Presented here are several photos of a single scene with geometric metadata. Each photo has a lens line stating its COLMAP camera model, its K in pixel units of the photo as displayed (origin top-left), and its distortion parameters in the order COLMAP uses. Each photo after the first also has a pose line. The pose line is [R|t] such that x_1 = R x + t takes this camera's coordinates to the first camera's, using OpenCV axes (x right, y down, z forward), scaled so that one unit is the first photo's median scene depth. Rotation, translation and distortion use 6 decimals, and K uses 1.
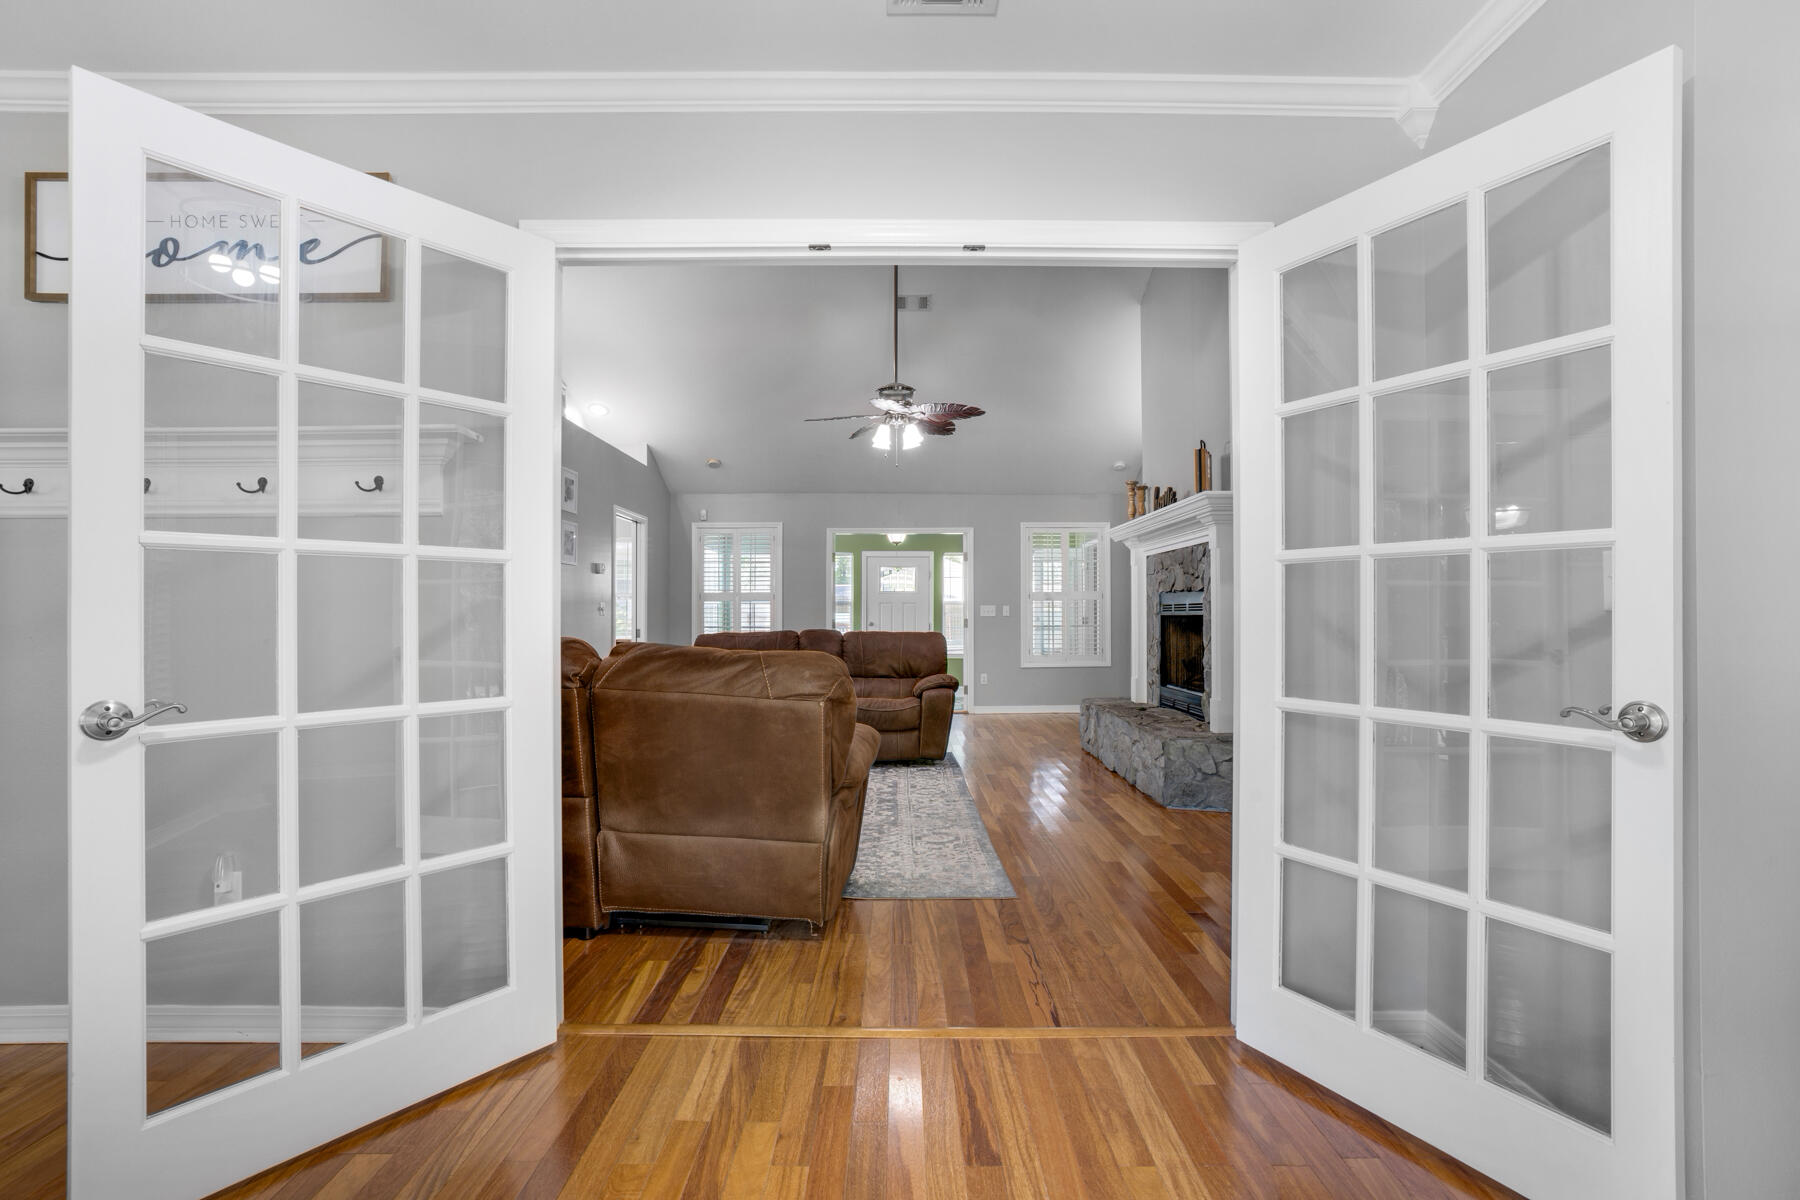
lens RADIAL K [[888.3, 0, 904.7], [0, 888.3, 611.8], [0, 0, 1]] dist [-0.052679, 0.004026]
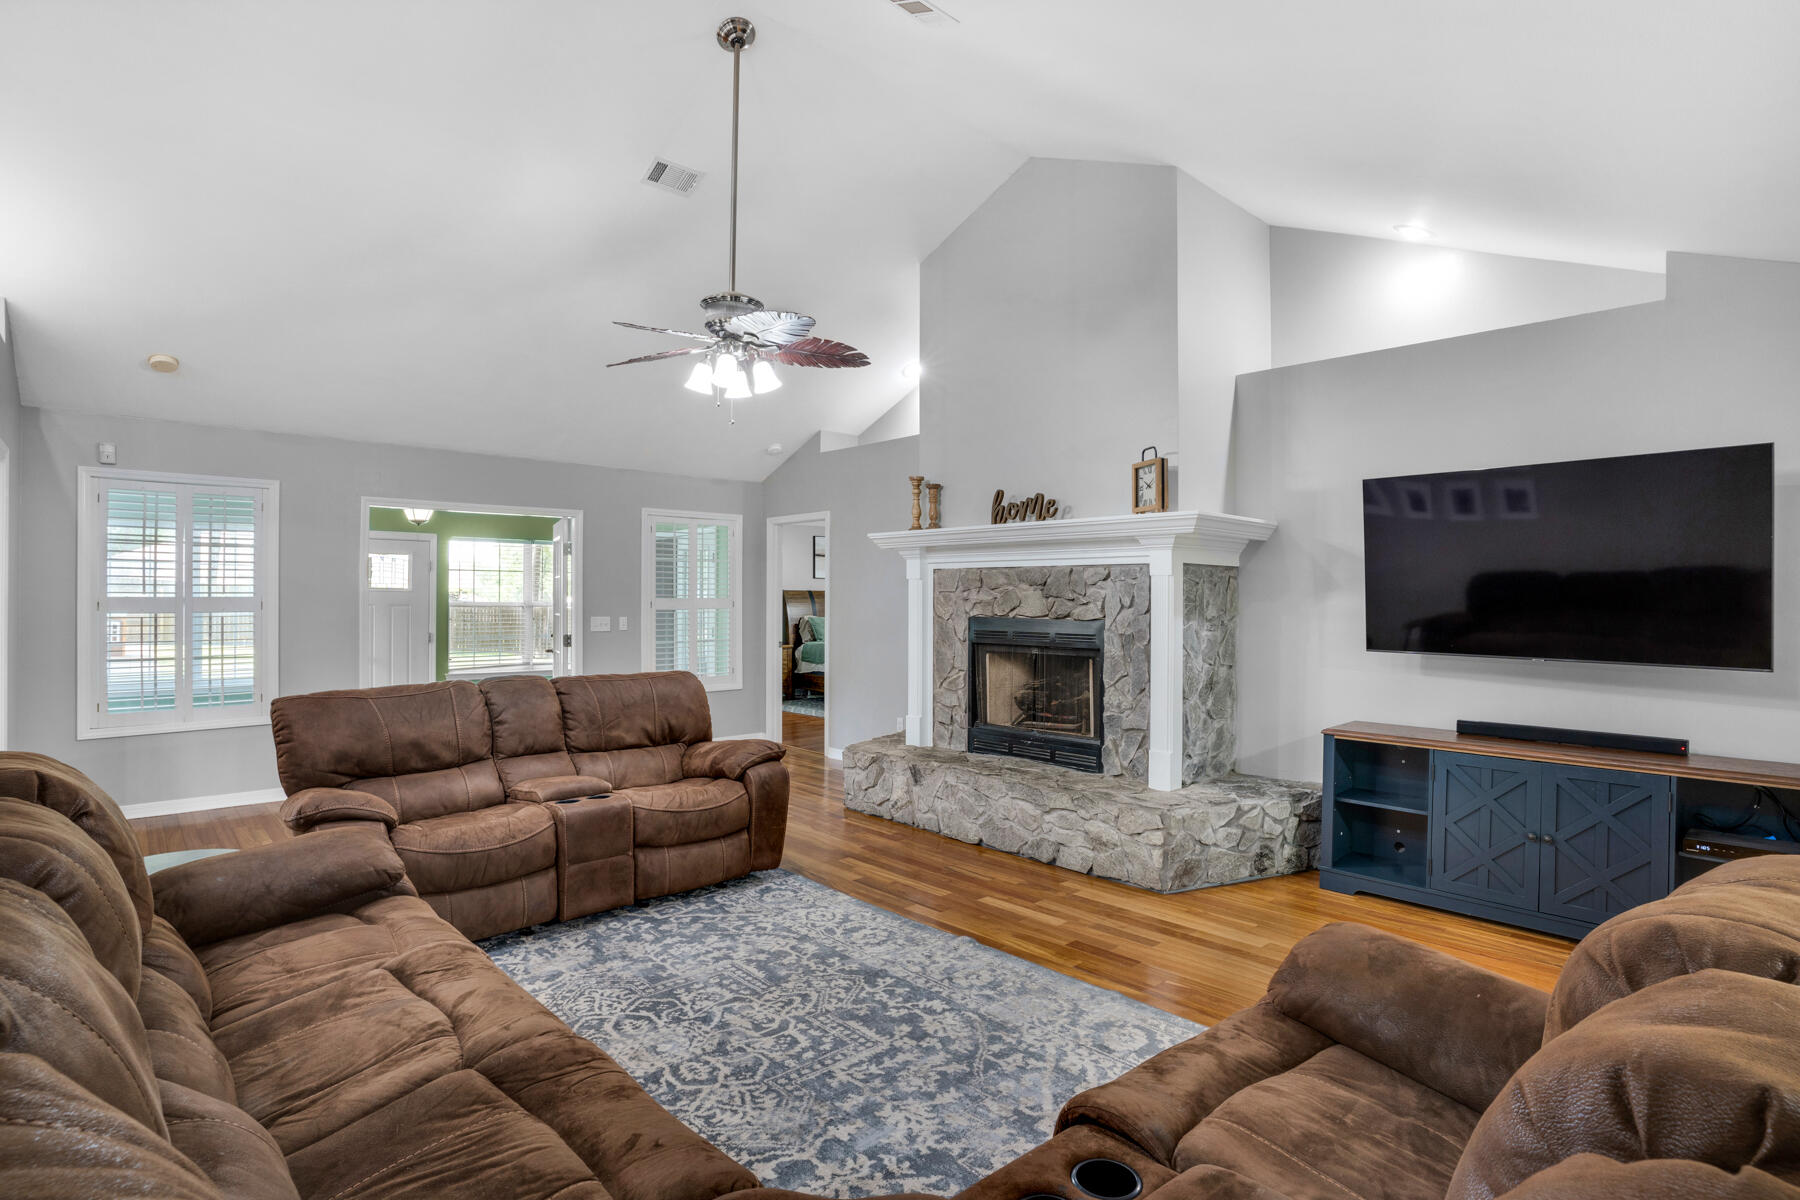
lens RADIAL K [[888.3, 0, 915.2], [0, 888.3, 603.9], [0, 0, 1]] dist [-0.052679, 0.004026]
pose [[0.736954, 0.003240, 0.675936, -0.301837], [-0.008903, 0.999948, 0.004912, -0.034215], [-0.675885, -0.009638, 0.736944, 0.396570]]
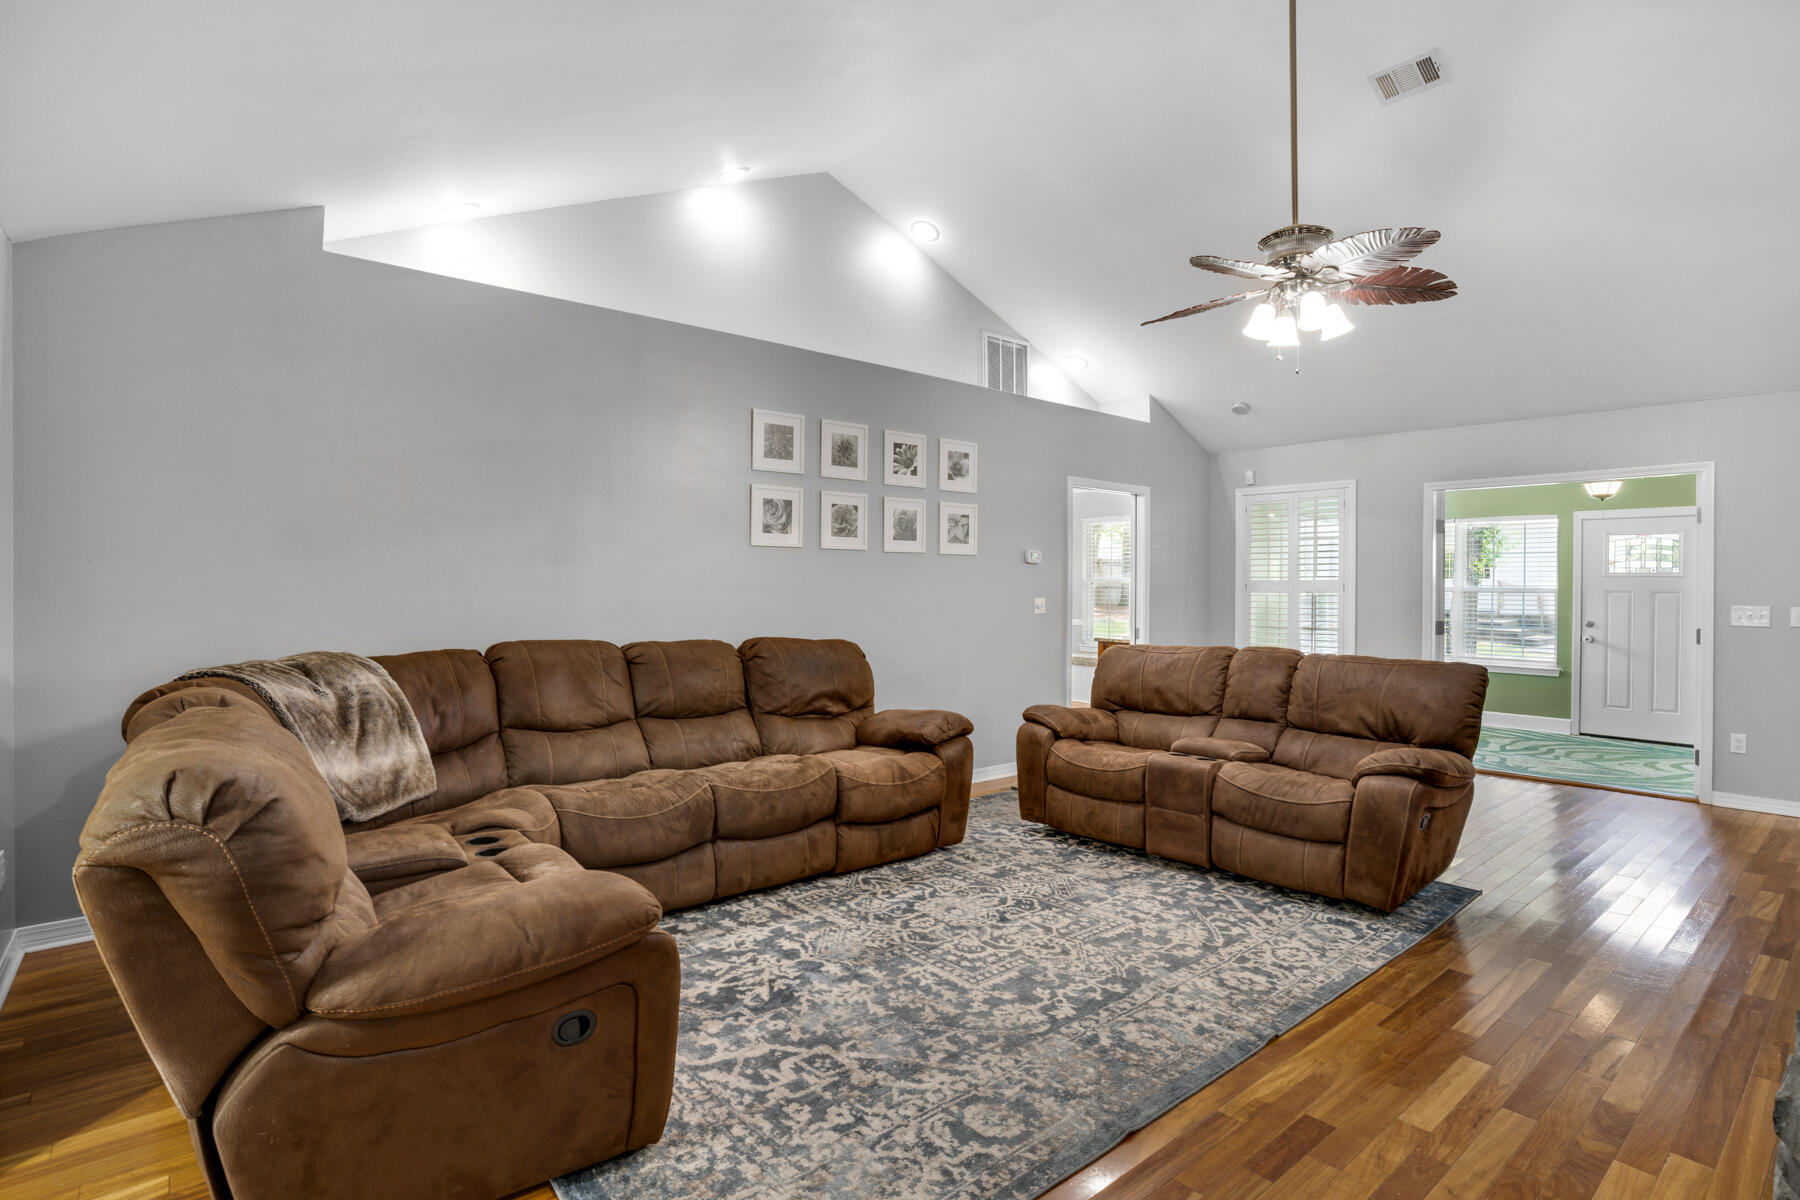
lens RADIAL K [[901.0, 0, 899.4], [0, 901.0, 581.2], [0, 0, 1]] dist [-0.041212, 0.002944]
pose [[0.644275, 0.001931, -0.764791, 0.233279], [-0.005611, 0.999982, -0.002202, -0.025013], [0.764773, 0.005710, 0.644274, 0.394730]]
